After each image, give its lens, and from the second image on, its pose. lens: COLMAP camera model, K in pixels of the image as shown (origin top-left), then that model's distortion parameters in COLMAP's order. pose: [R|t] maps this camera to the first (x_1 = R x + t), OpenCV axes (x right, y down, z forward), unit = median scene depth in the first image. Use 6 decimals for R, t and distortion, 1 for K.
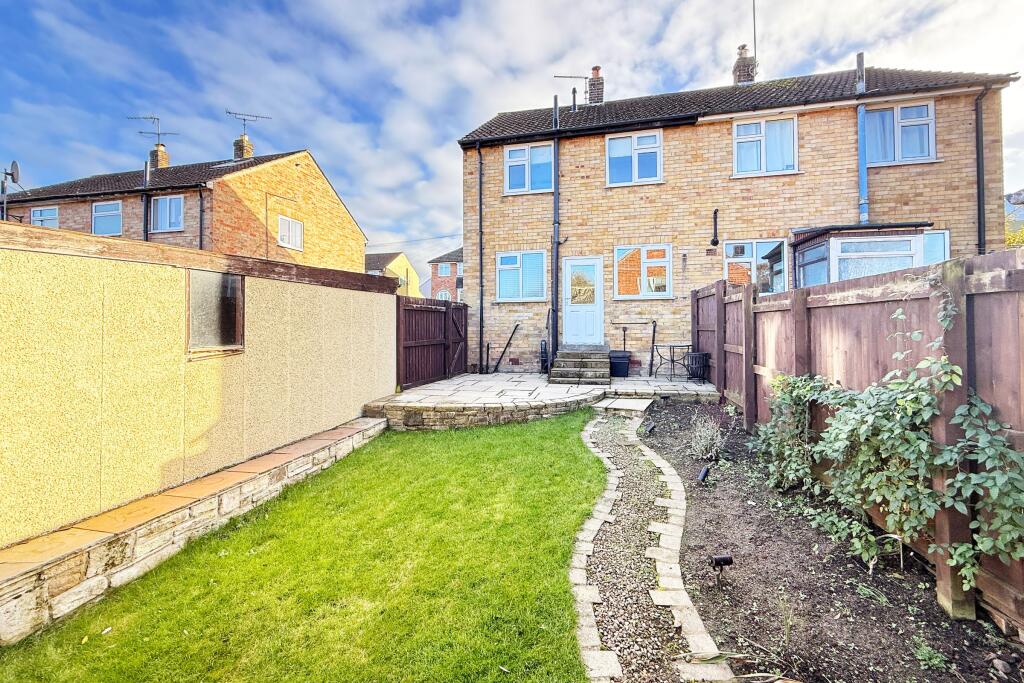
lens RADIAL K [[419.9, 0, 512.1], [0, 419.9, 316.9], [0, 0, 1]] dist [-0.000219, -0.000017]
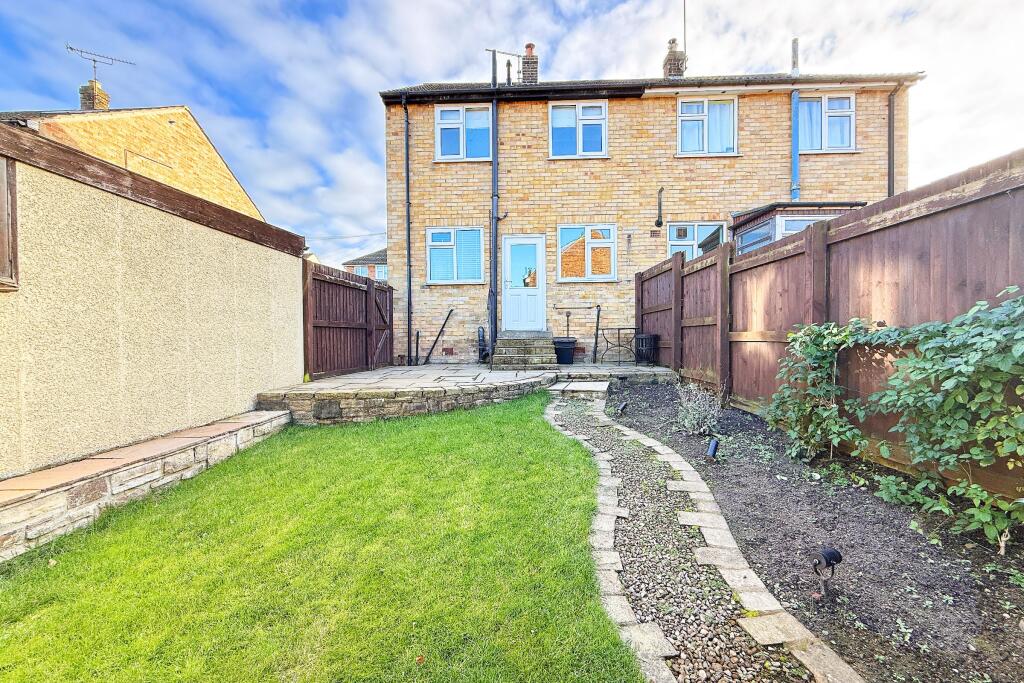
lens RADIAL K [[406.1, 0, 512.0], [0, 406.1, 341.5], [0, 0, 1]] dist [-0.000316, 0.000030]
pose [[0.980763, -0.006464, 0.195097, -0.036535], [0.000382, 0.999513, 0.031193, 0.072248], [-0.195204, -0.030518, 0.980288, 0.158882]]
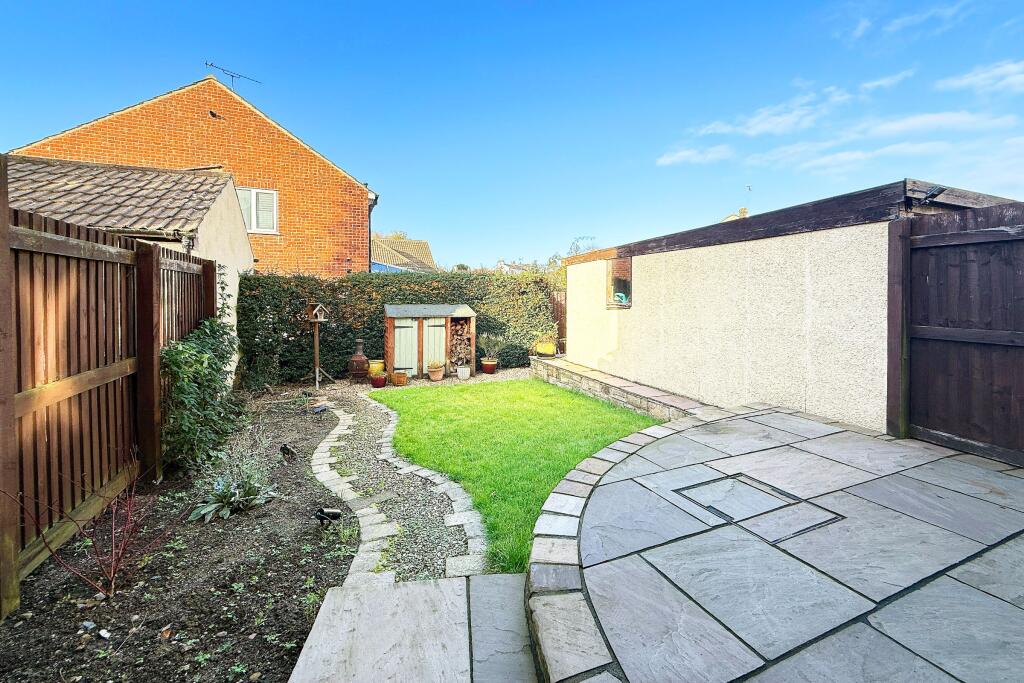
lens RADIAL K [[416.5, 0, 513.5], [0, 416.5, 298.7], [0, 0, 1]] dist [-0.000106, -0.000008]
pose [[-0.809400, 0.011391, -0.587147, 0.294719], [0.014956, 0.999887, -0.001220, 0.024586], [0.587067, -0.009769, -0.809480, 1.020418]]
